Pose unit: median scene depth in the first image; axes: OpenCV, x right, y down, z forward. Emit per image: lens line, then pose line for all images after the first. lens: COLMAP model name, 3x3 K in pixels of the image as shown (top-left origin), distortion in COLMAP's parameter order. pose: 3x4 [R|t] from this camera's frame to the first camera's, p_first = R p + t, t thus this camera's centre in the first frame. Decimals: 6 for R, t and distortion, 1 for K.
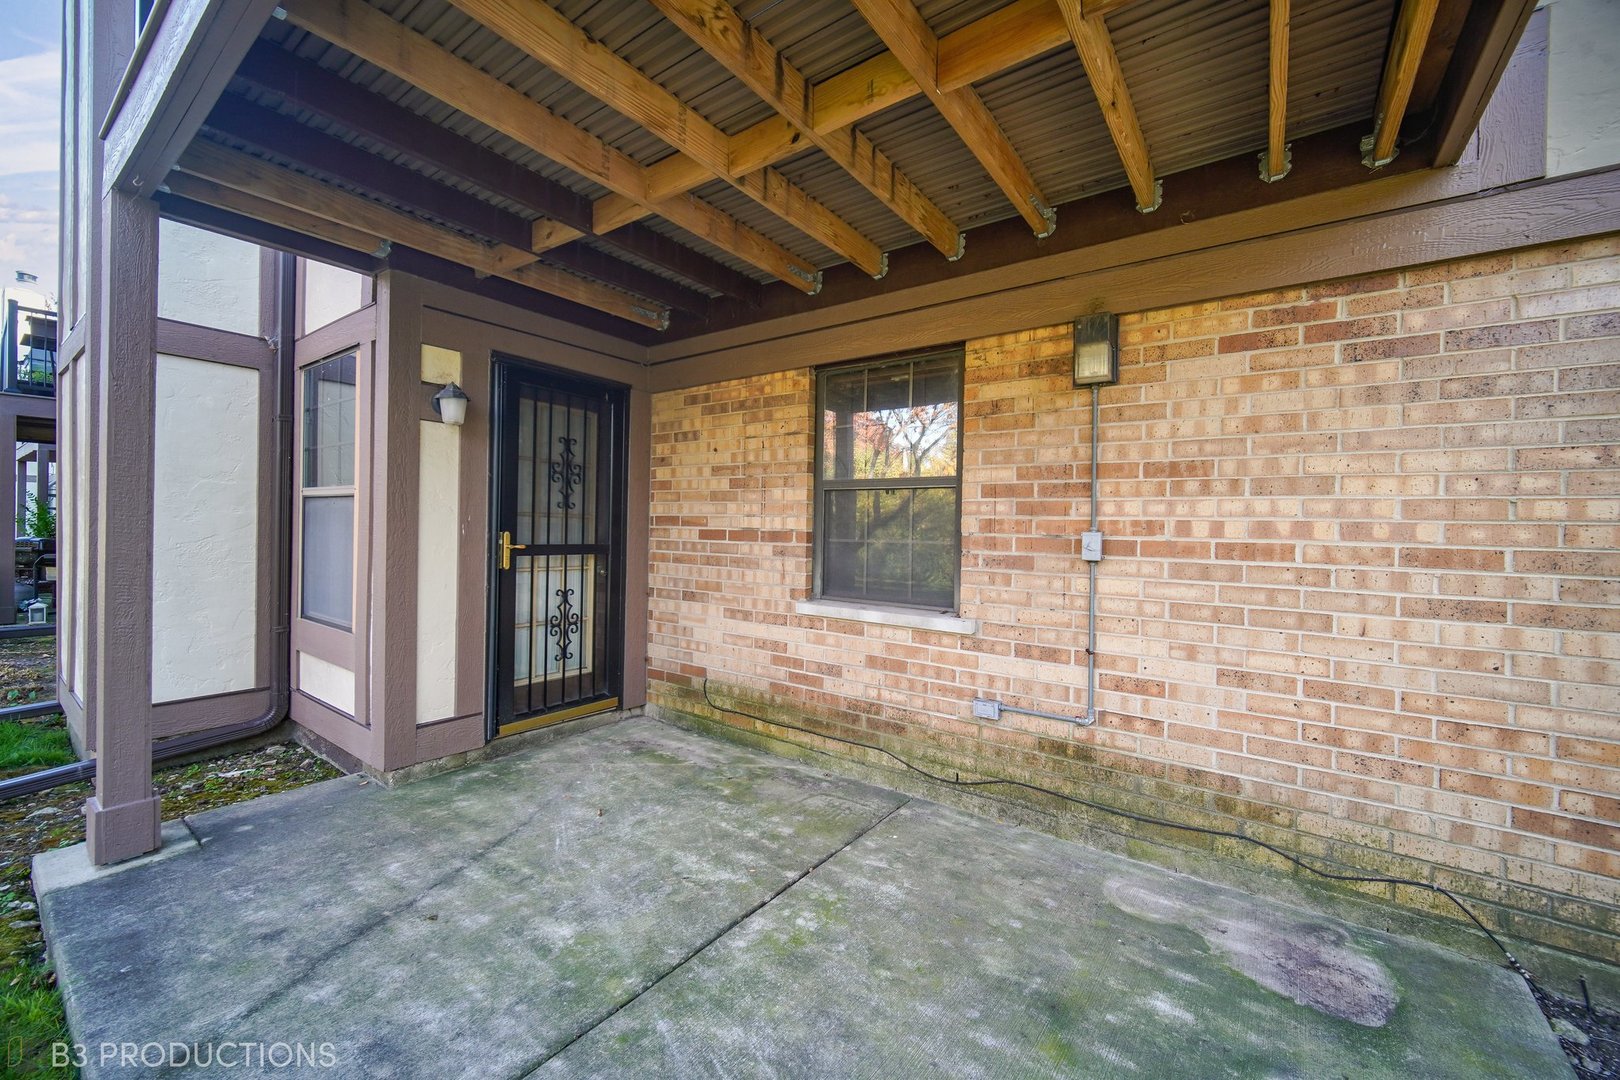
lens RADIAL K [[649.0, 0, 802.1], [0, 649.0, 537.2], [0, 0, 1]] dist [-0.006853, 0.001302]
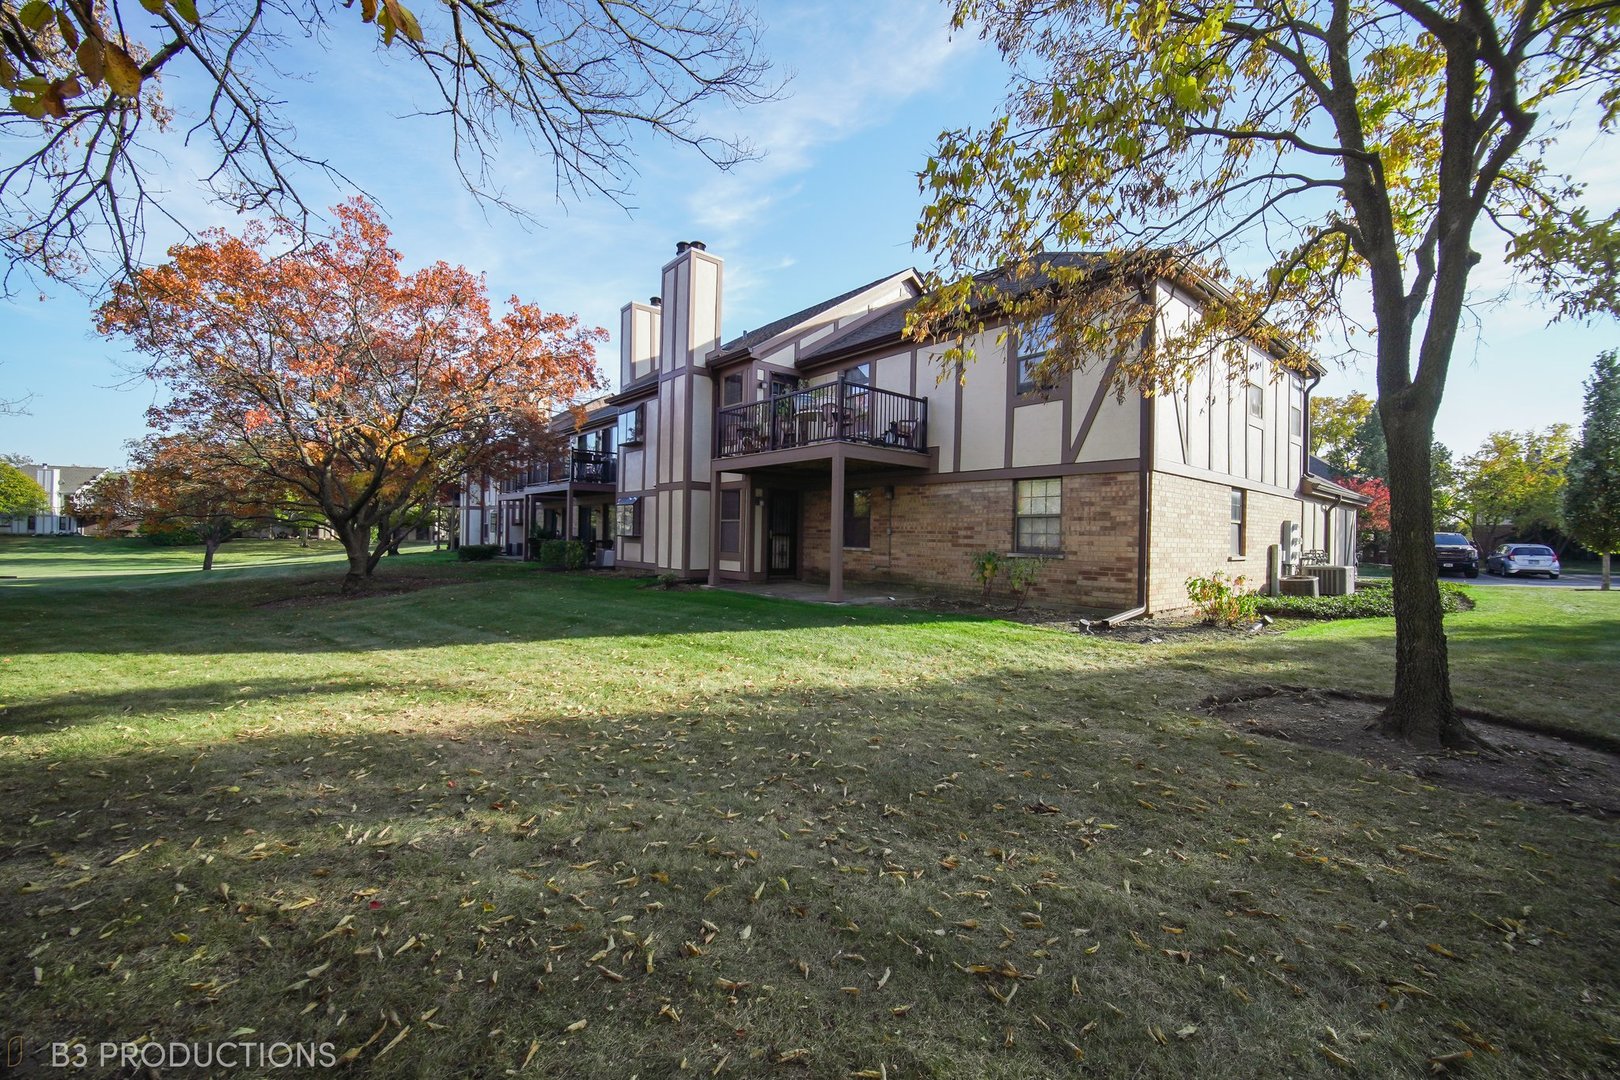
lens RADIAL K [[649.0, 0, 811.0], [0, 649.0, 538.8], [0, 0, 1]] dist [-0.006853, 0.001302]
pose [[0.975494, -0.000723, -0.220023, 0.815828], [-0.001798, 0.999935, -0.011257, 0.110481], [0.220017, 0.011377, 0.975430, -3.434373]]
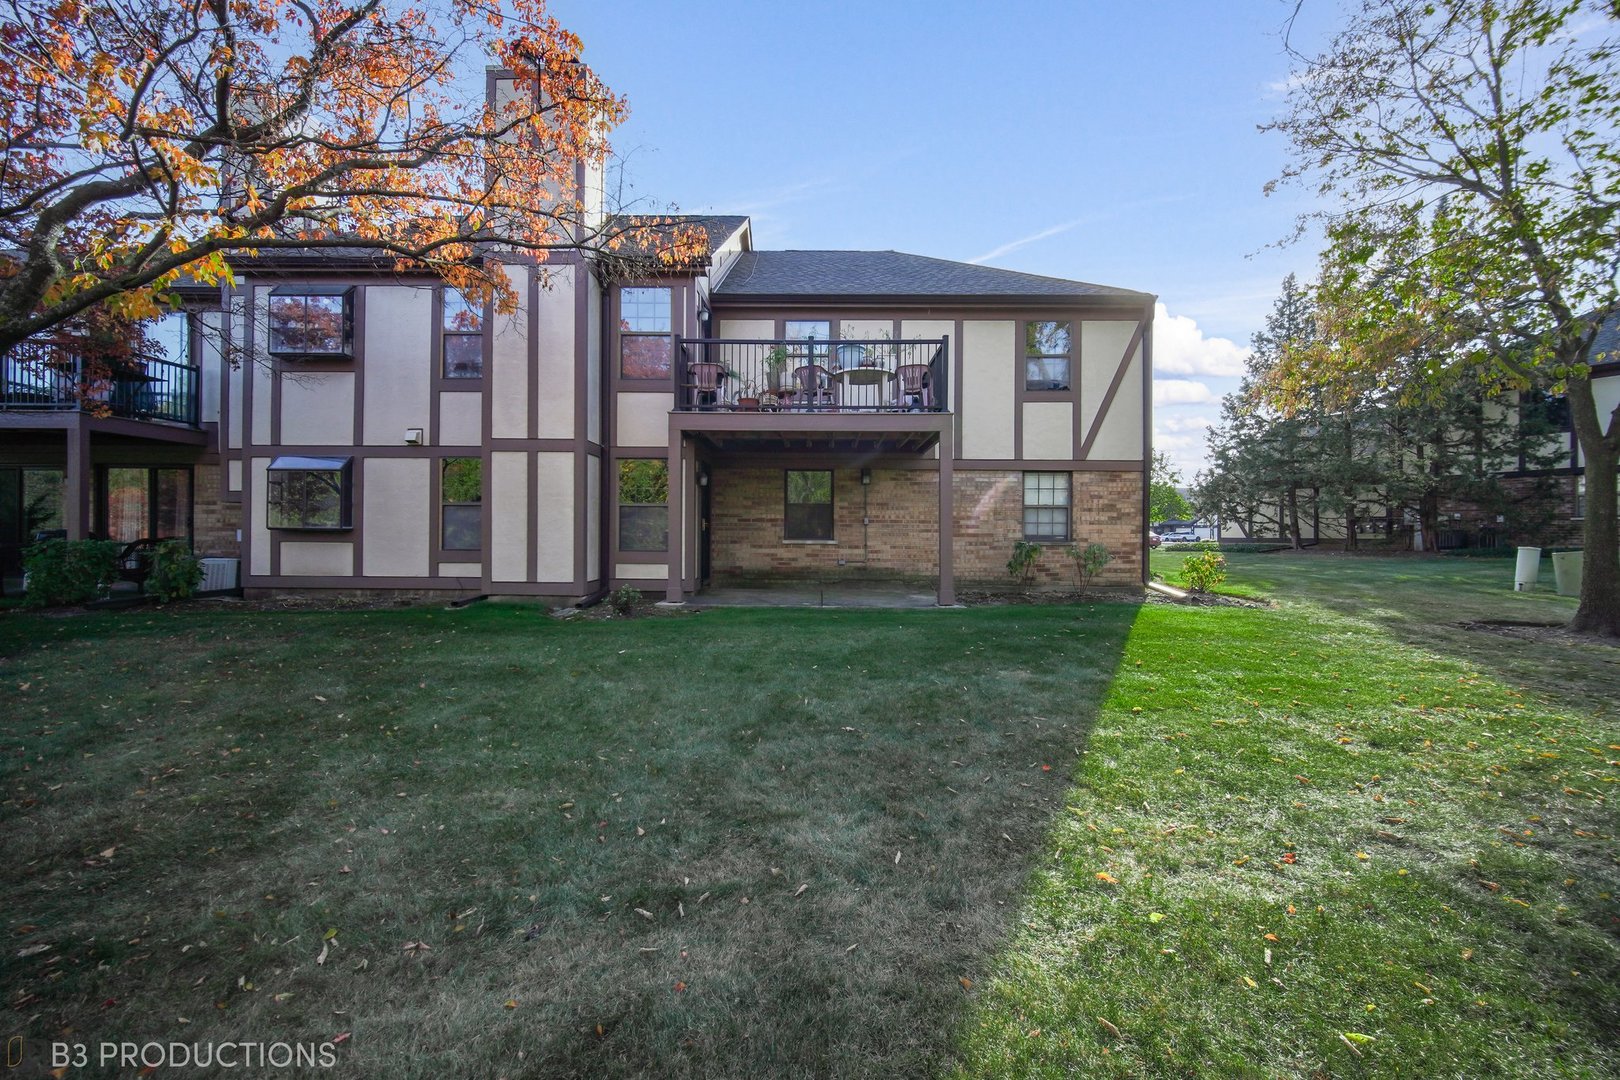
lens RADIAL K [[649.0, 0, 800.8], [0, 649.0, 532.2], [0, 0, 1]] dist [-0.006853, 0.001302]
pose [[0.812100, -0.011566, 0.583403, -2.117482], [0.017013, 0.999848, -0.003860, 0.084256], [-0.583270, 0.013060, 0.812173, -1.979057]]
